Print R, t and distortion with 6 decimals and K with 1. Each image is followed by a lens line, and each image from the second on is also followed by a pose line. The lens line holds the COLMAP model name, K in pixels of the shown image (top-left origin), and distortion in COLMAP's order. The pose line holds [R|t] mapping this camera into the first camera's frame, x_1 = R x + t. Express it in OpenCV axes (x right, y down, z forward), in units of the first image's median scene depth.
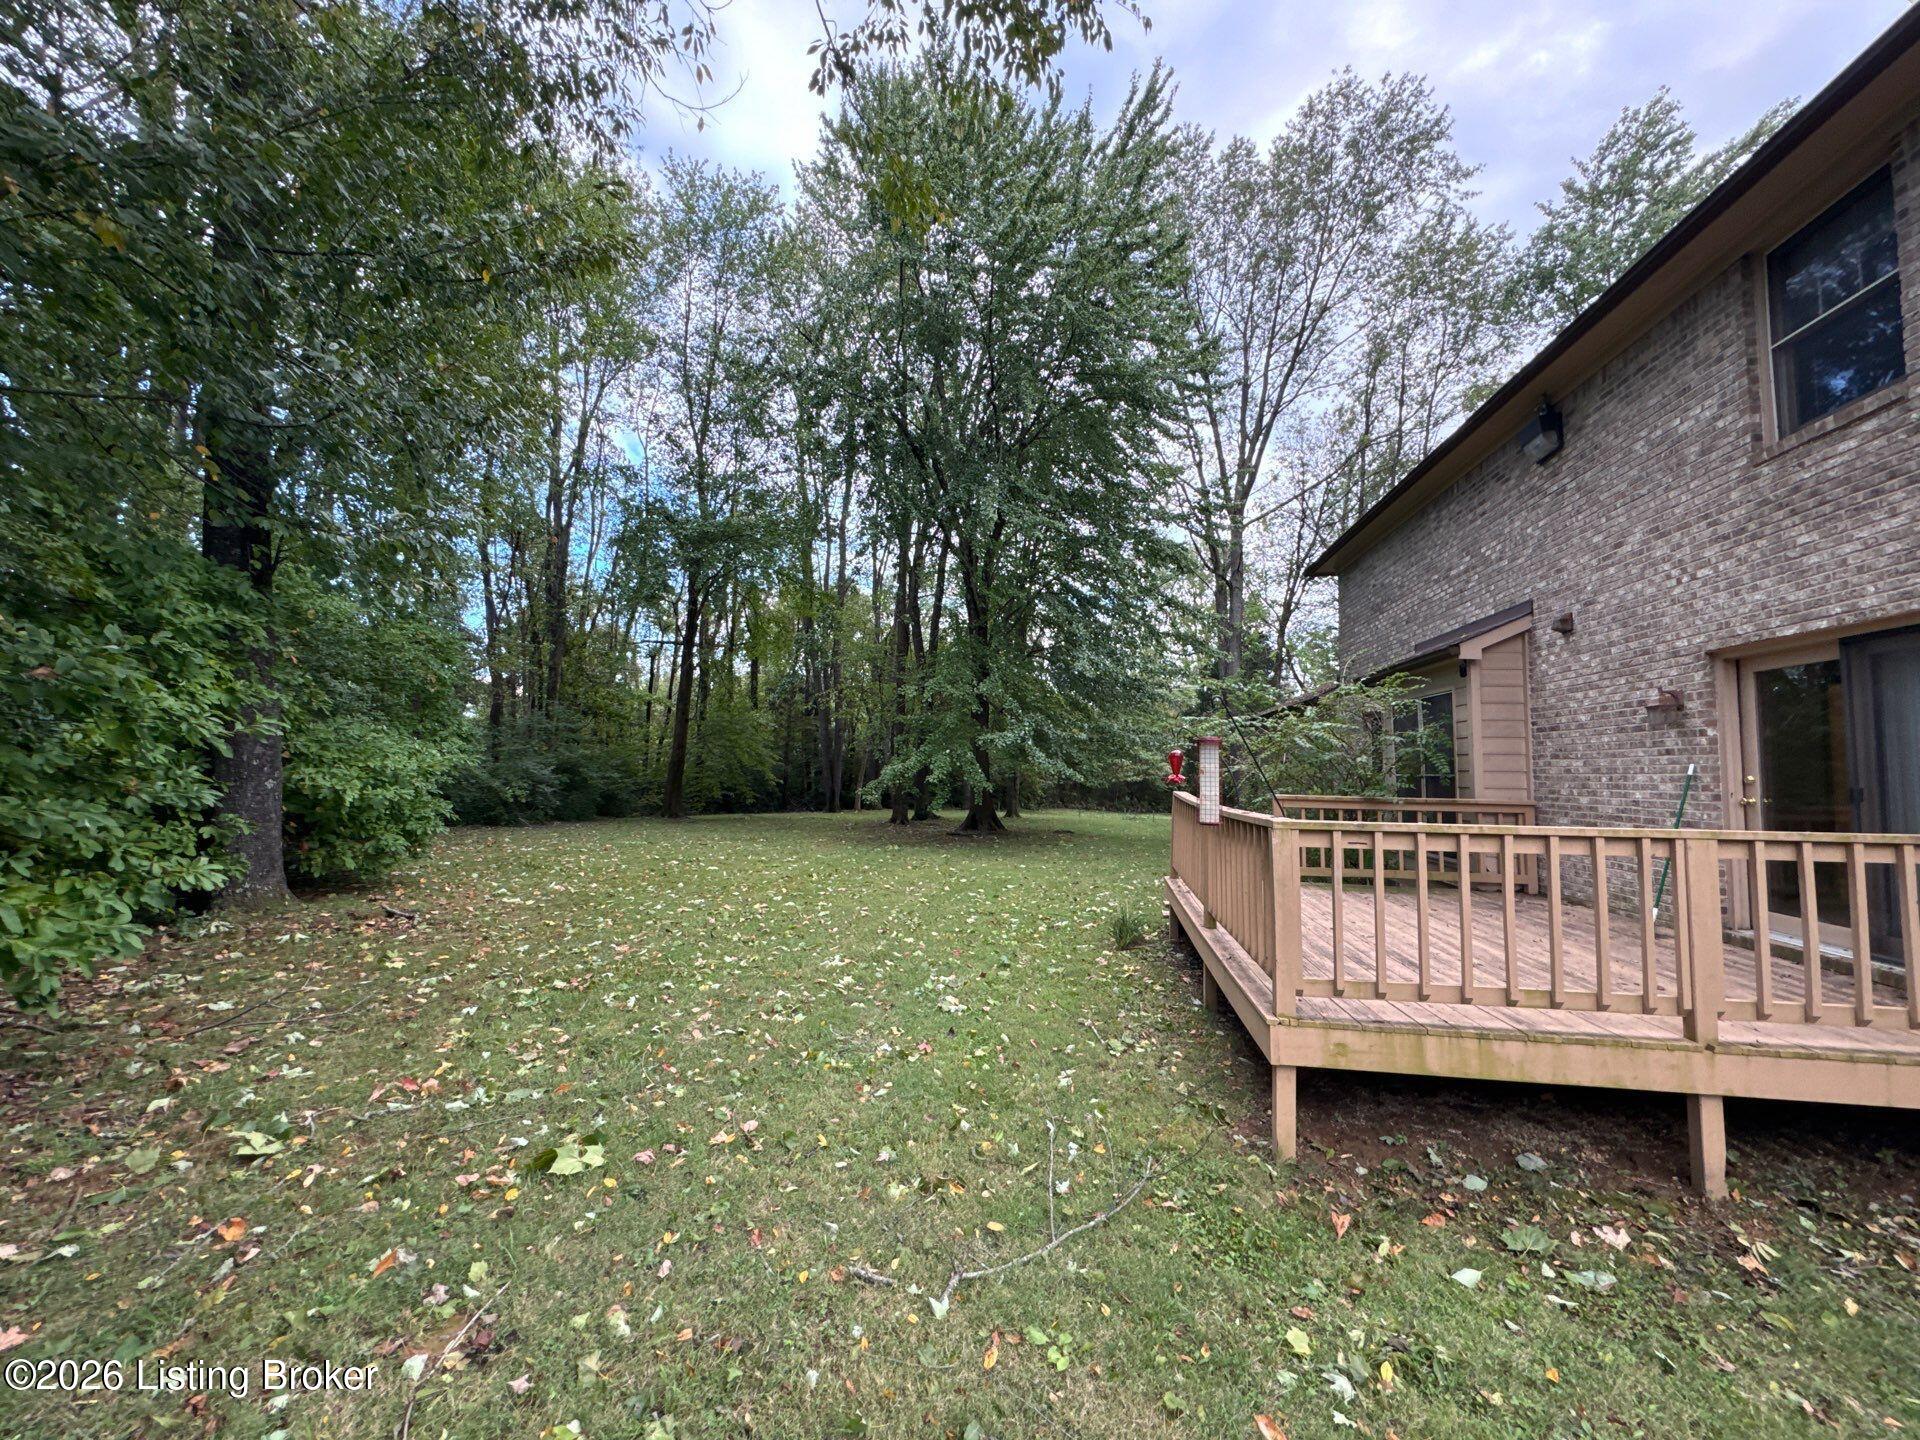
lens RADIAL K [[766.4, 0, 959.4], [0, 766.4, 718.0], [0, 0, 1]] dist [-0.001020, 0.000481]
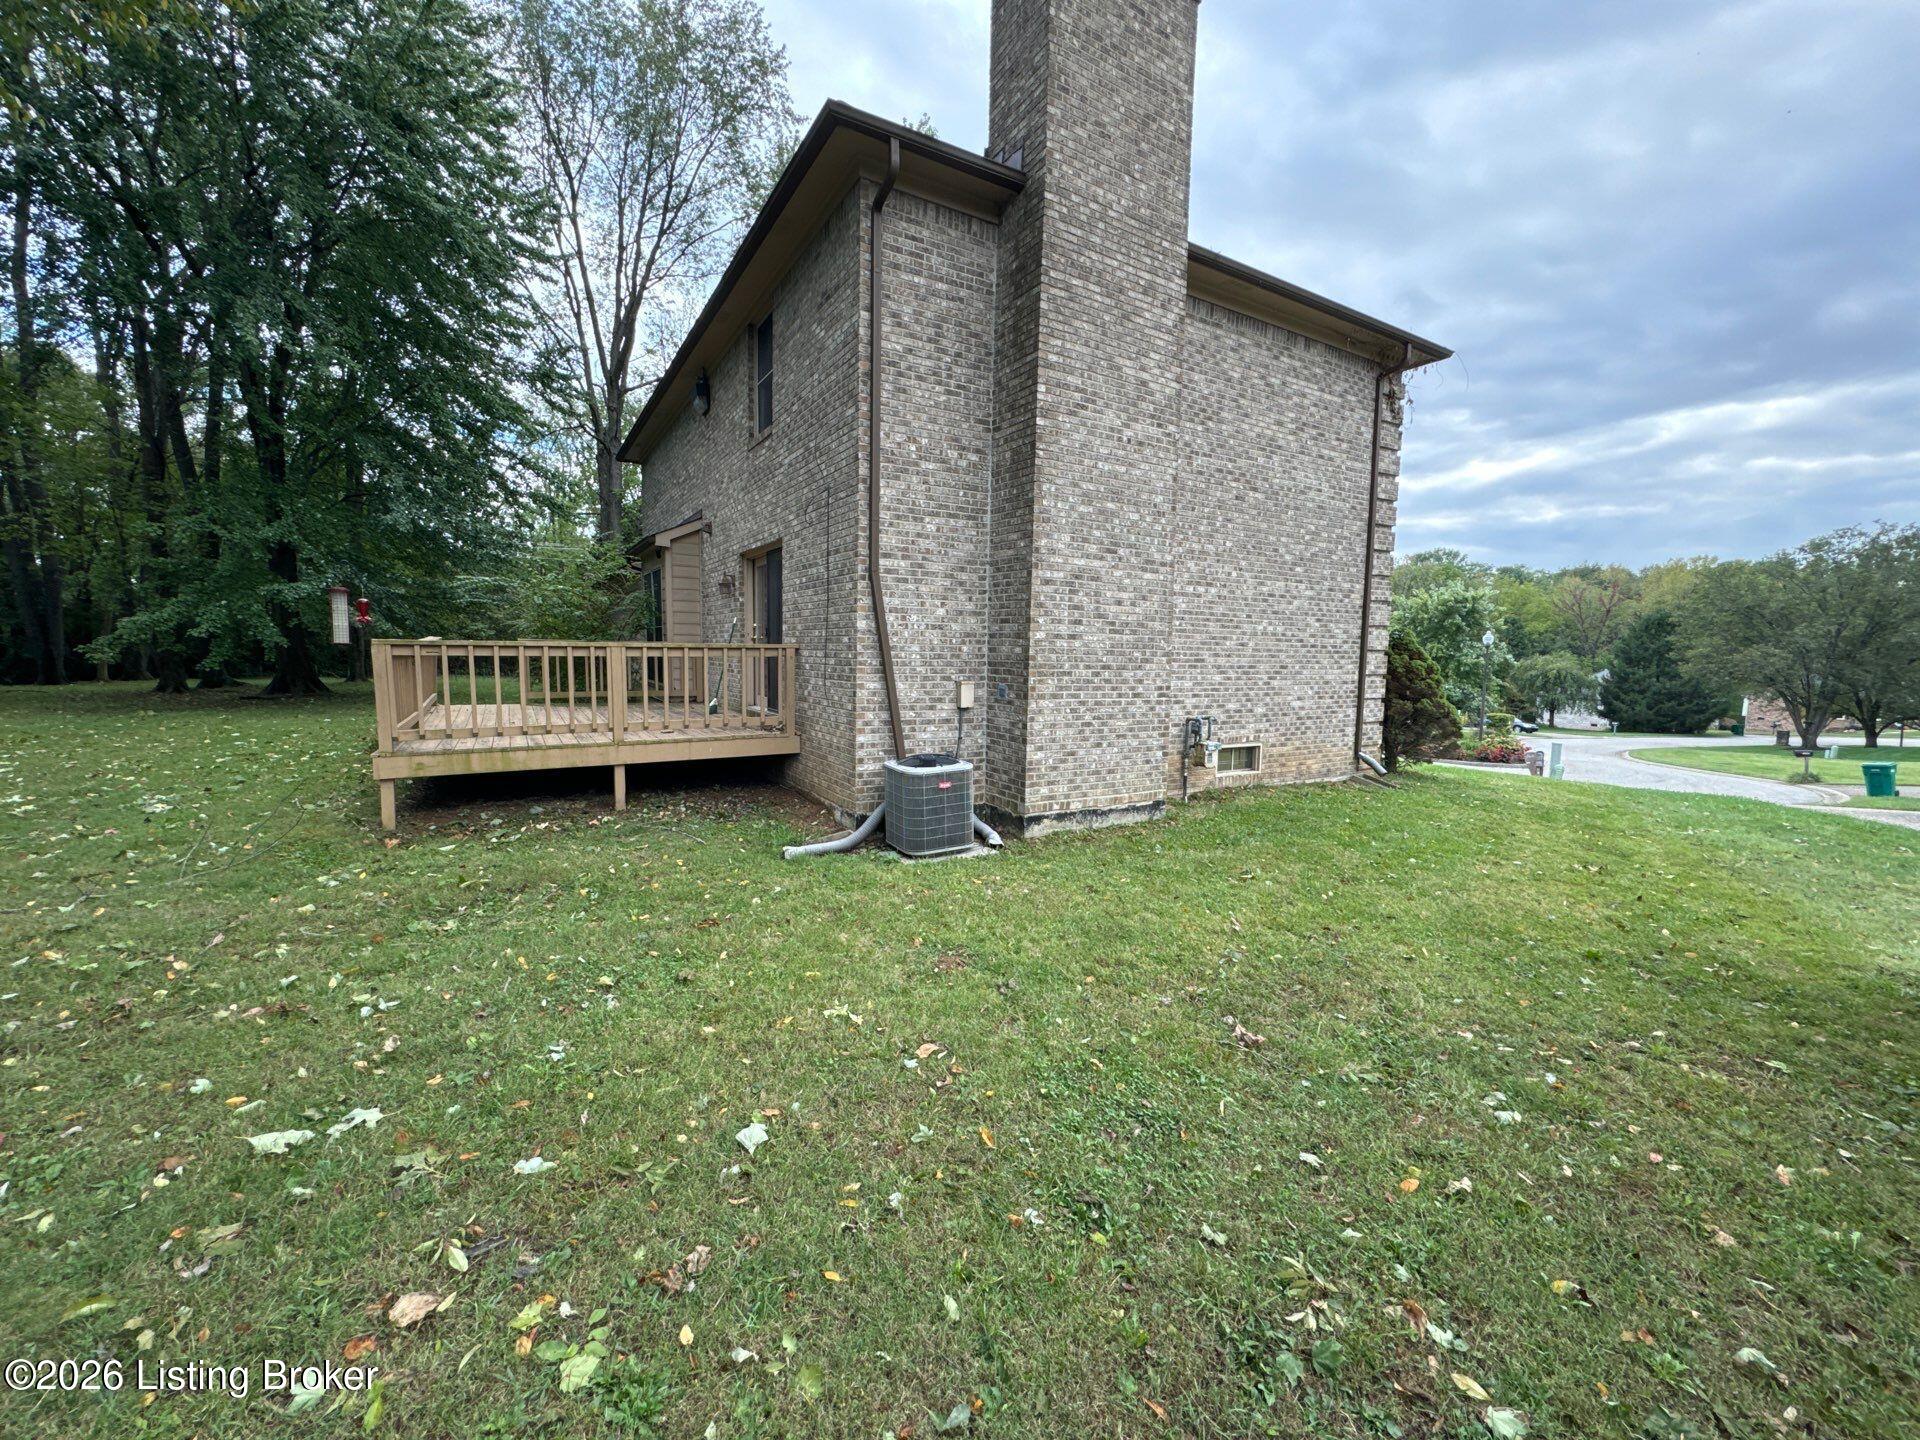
lens RADIAL K [[766.4, 0, 961.3], [0, 766.4, 715.9], [0, 0, 1]] dist [-0.001020, 0.000481]
pose [[0.767254, -0.061799, 0.638359, 0.052596], [-0.048099, 0.986999, 0.153360, -0.003001], [-0.639537, -0.148370, 0.754307, -0.180520]]
